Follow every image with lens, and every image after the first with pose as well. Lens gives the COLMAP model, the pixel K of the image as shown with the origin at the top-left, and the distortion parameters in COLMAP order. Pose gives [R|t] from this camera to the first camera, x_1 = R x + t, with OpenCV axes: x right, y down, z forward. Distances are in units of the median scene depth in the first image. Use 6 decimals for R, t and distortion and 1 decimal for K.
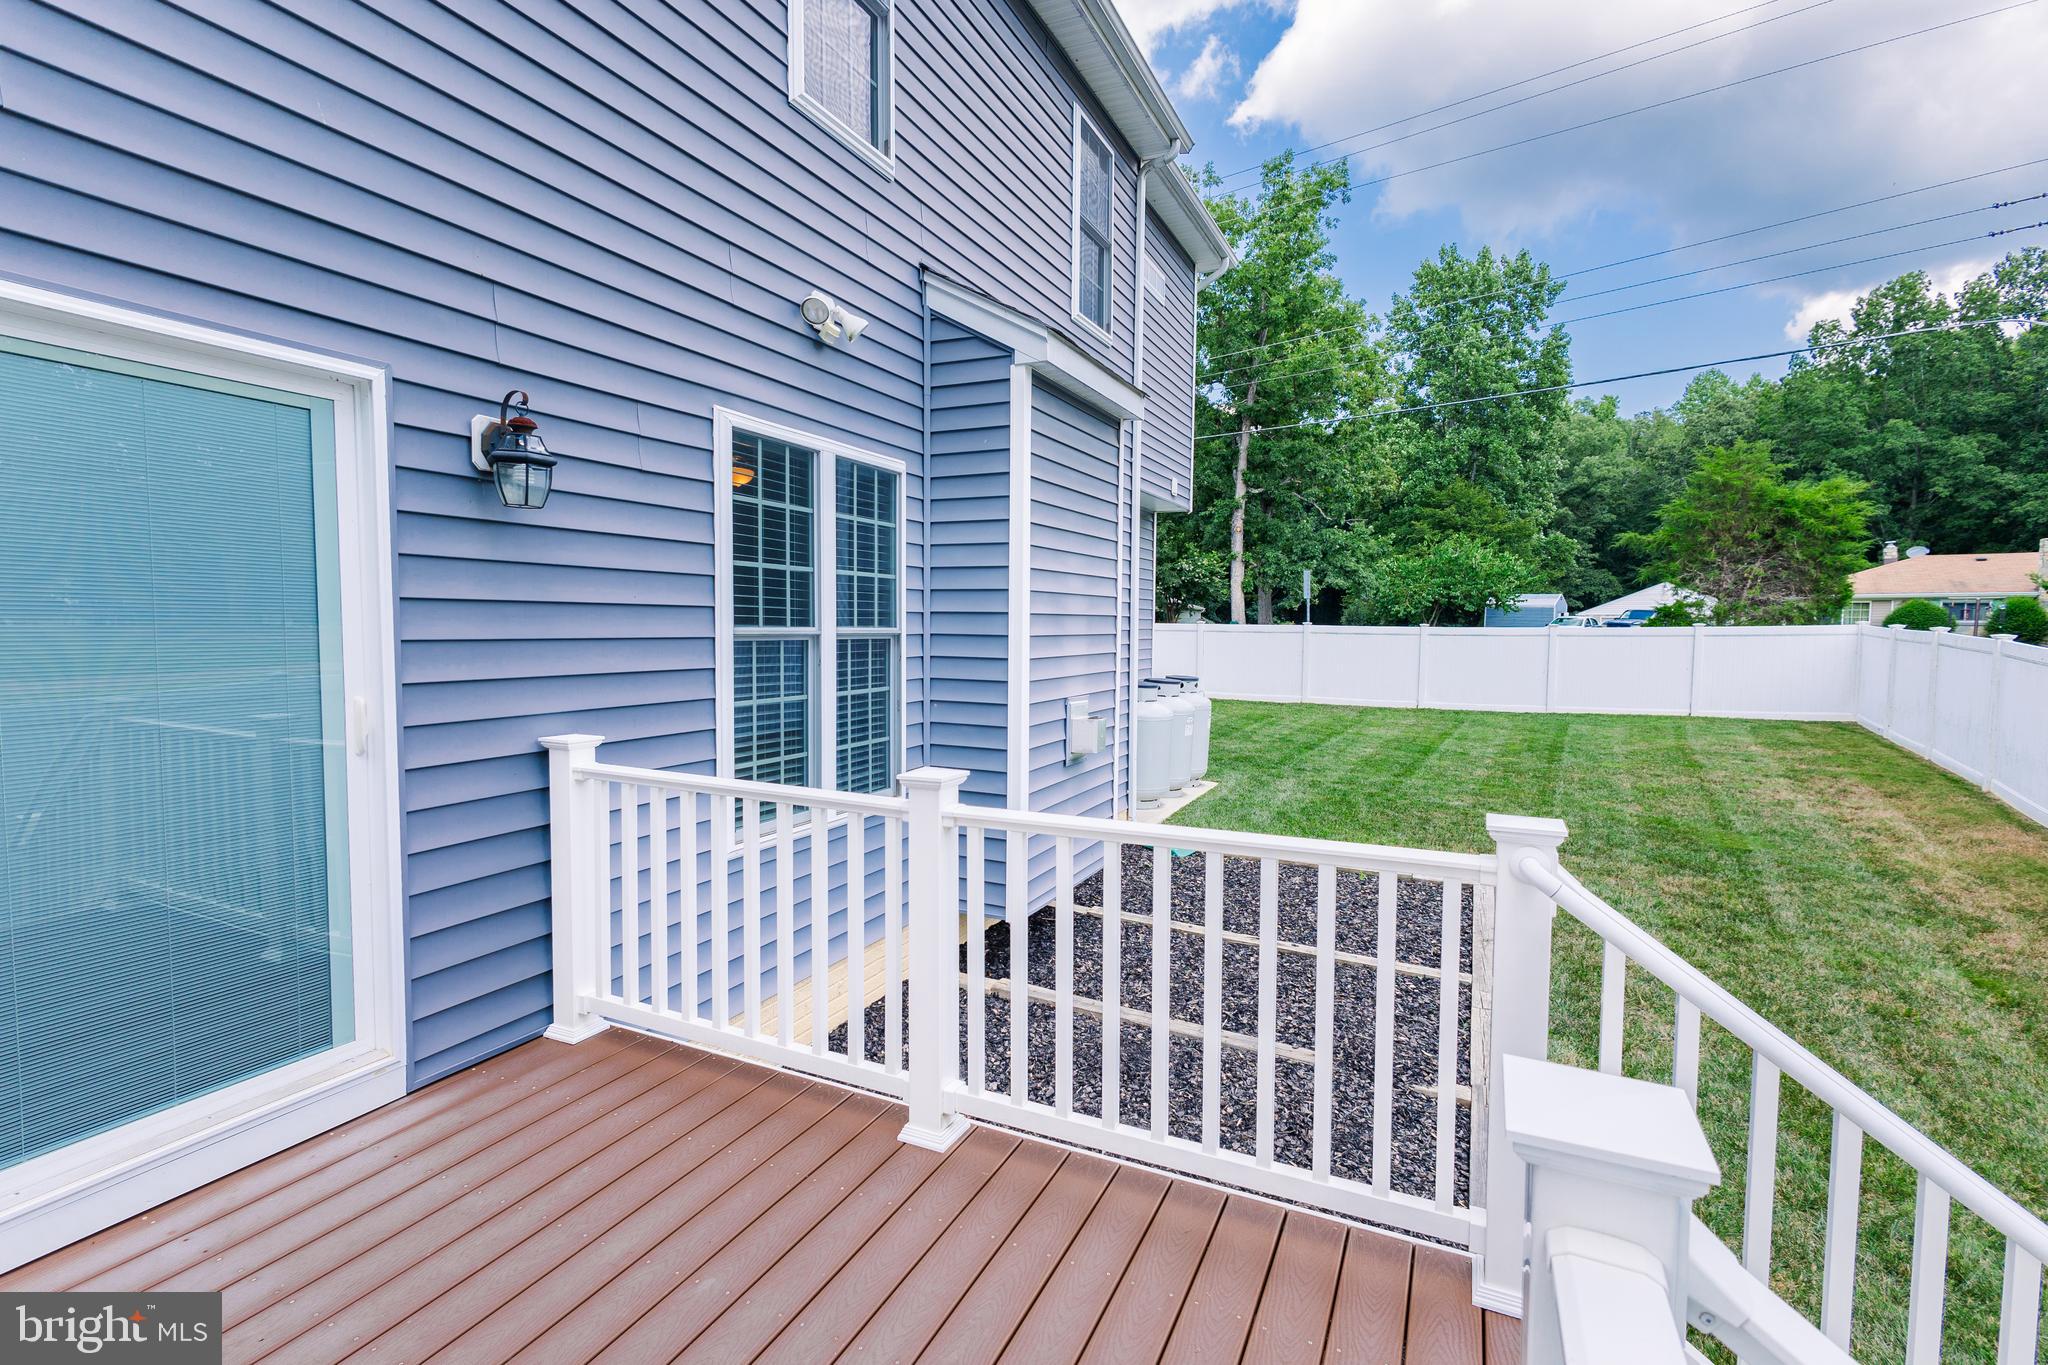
lens RADIAL K [[936.5, 0, 1024.0], [0, 936.5, 682.5], [0, 0, 1]] dist [0.006151, -0.000610]
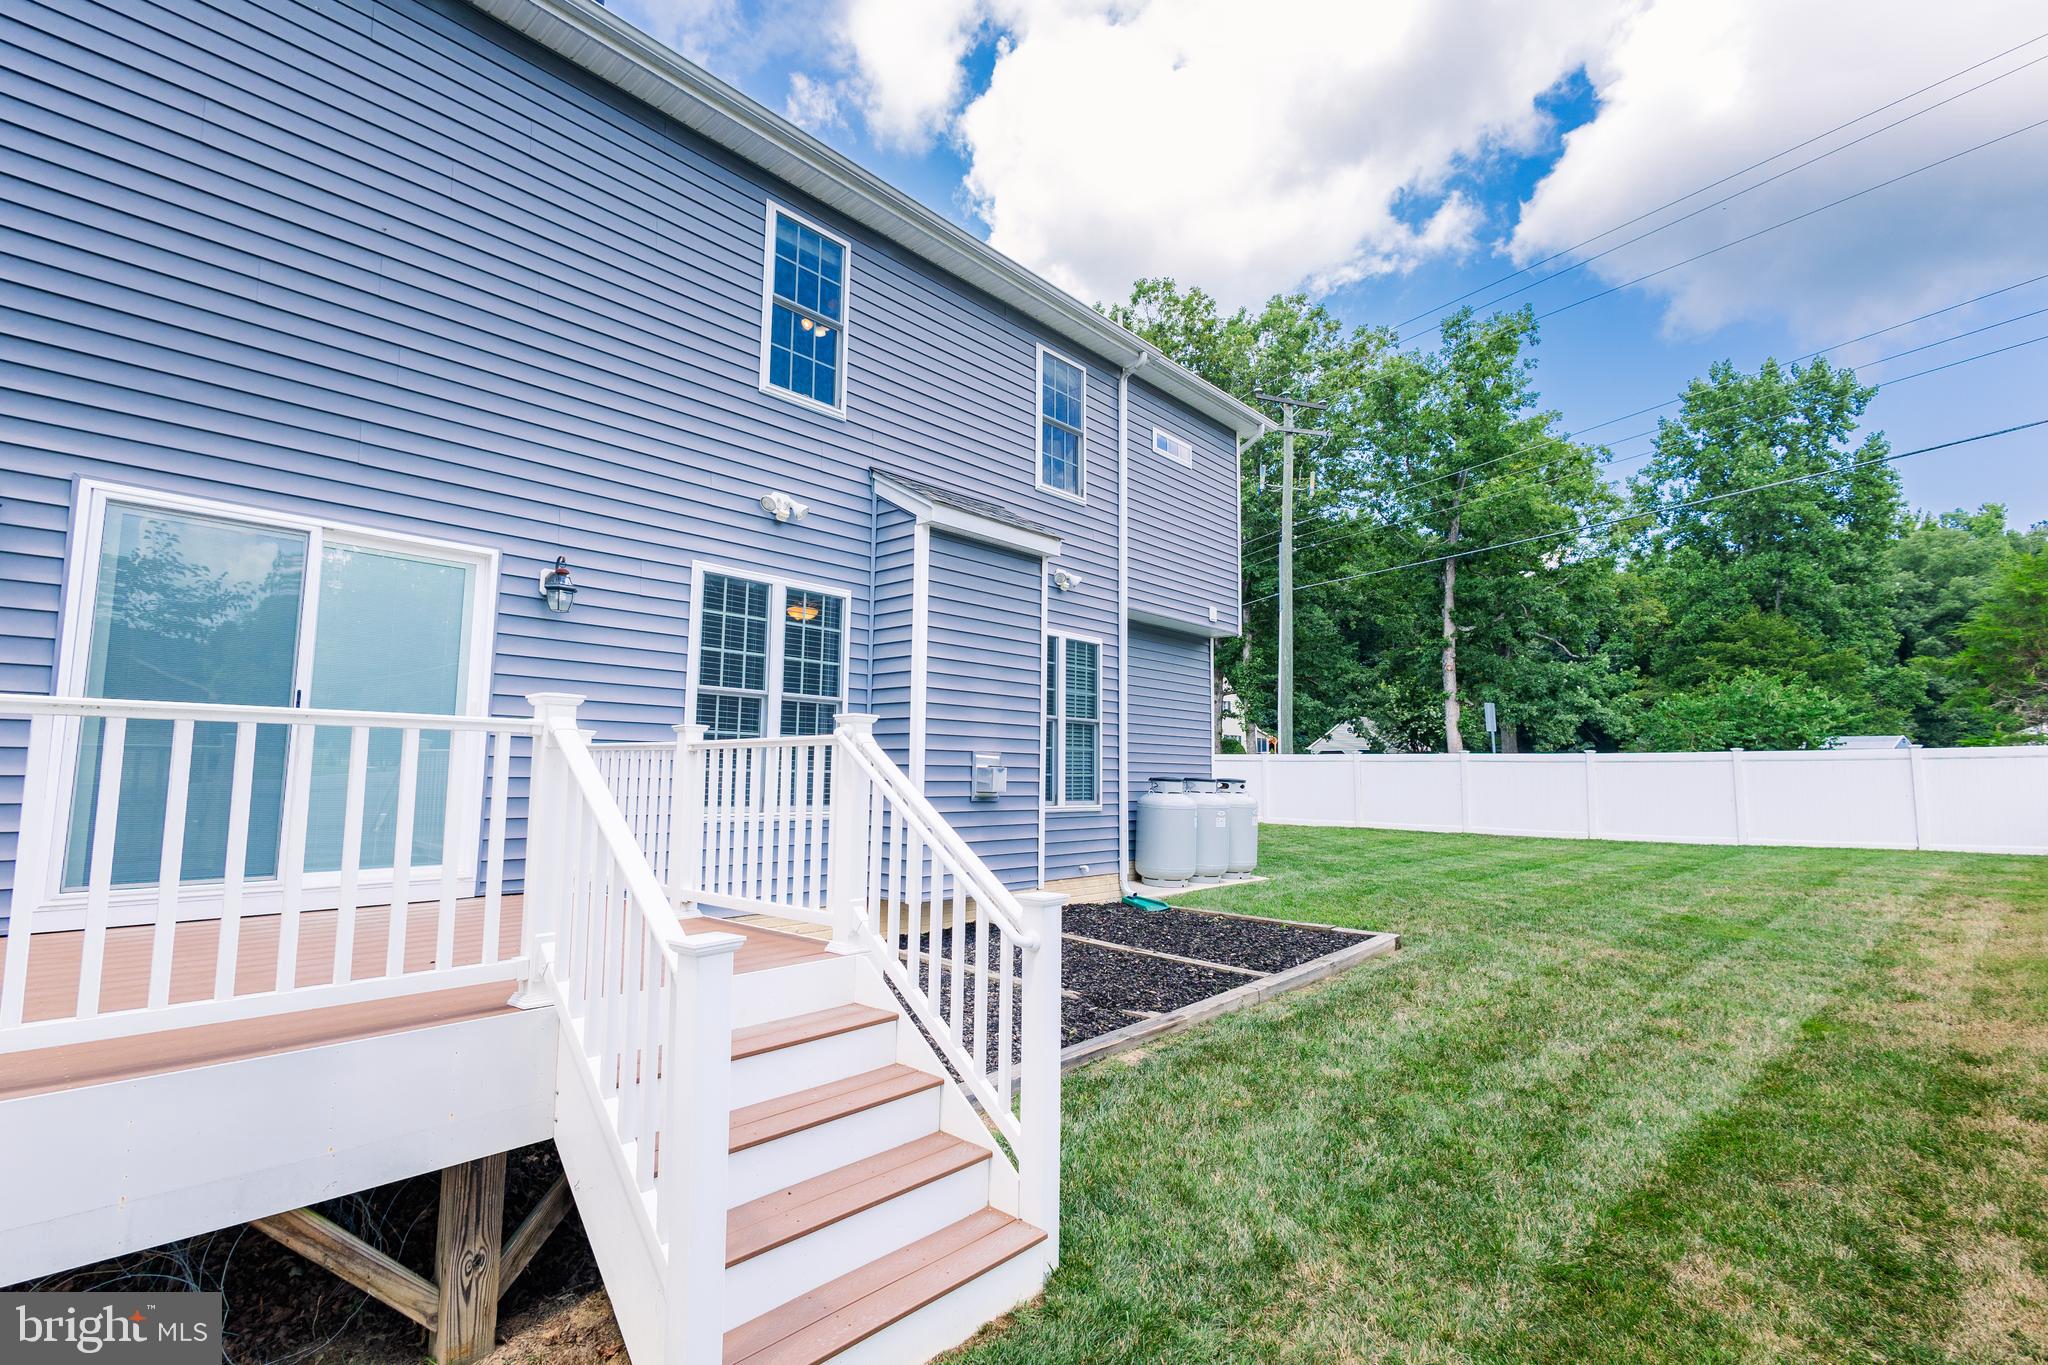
lens RADIAL K [[935.9, 0, 1015.5], [0, 935.9, 678.6], [0, 0, 1]] dist [0.005810, -0.000199]
pose [[0.959526, -0.027418, -0.280282, 0.089639], [-0.020735, 0.985670, -0.167404, 0.025217], [0.280855, 0.166440, 0.945208, -0.056199]]
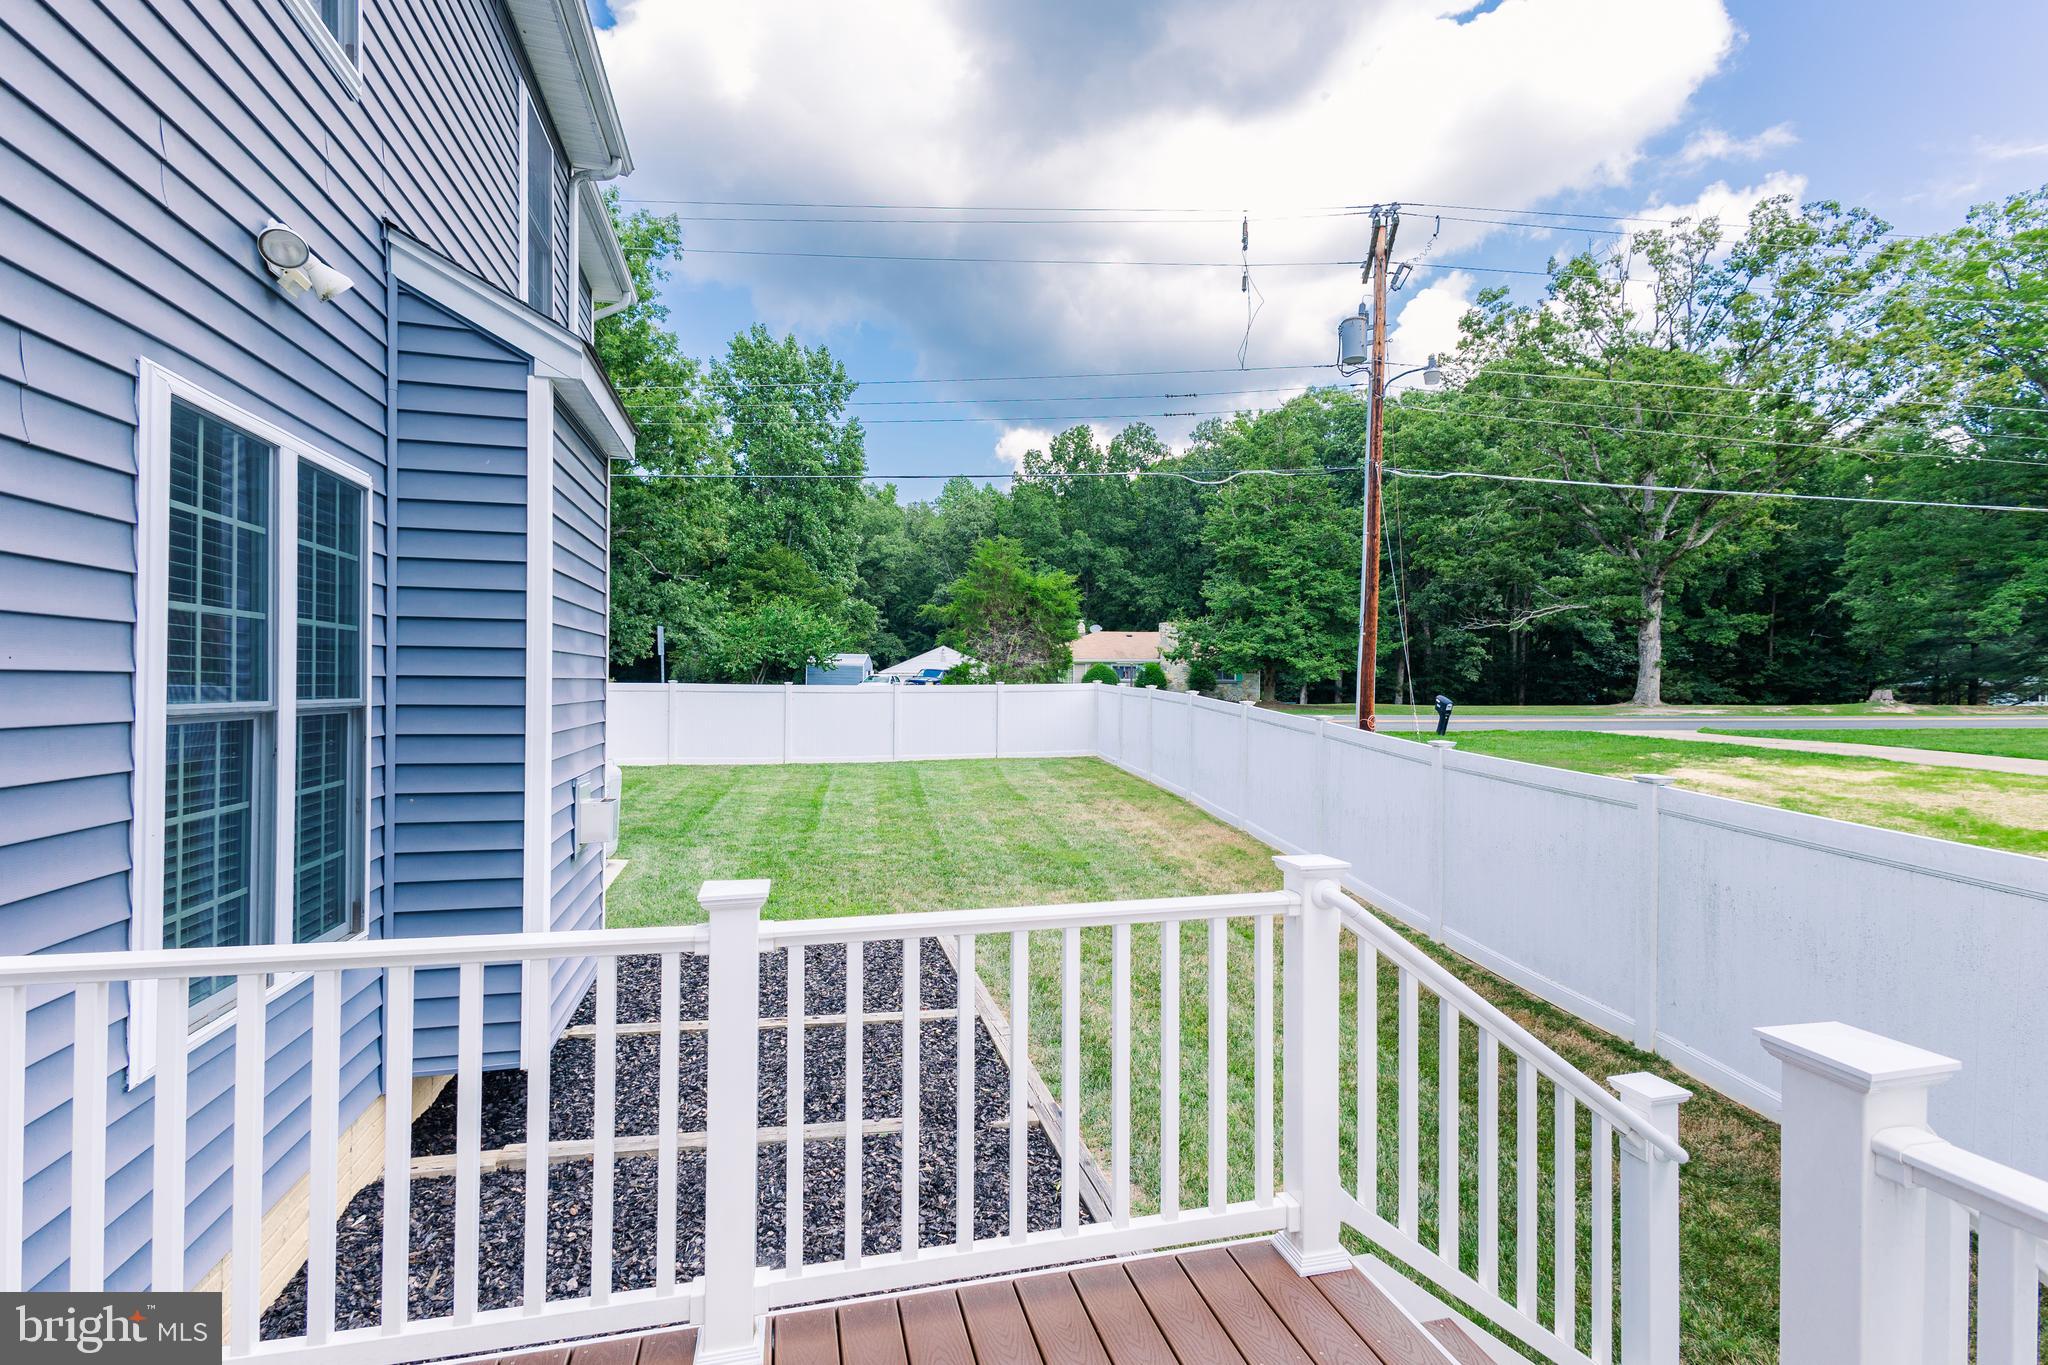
lens RADIAL K [[954.2, 0, 1024.0], [0, 954.2, 682.5], [0, 0, 1]] dist [0.004791, 0.000369]
pose [[0.766421, -0.000952, 0.642337, -0.034755], [0.039255, 0.998199, -0.045358, -0.002597], [-0.641138, 0.059978, 0.765079, 0.015756]]
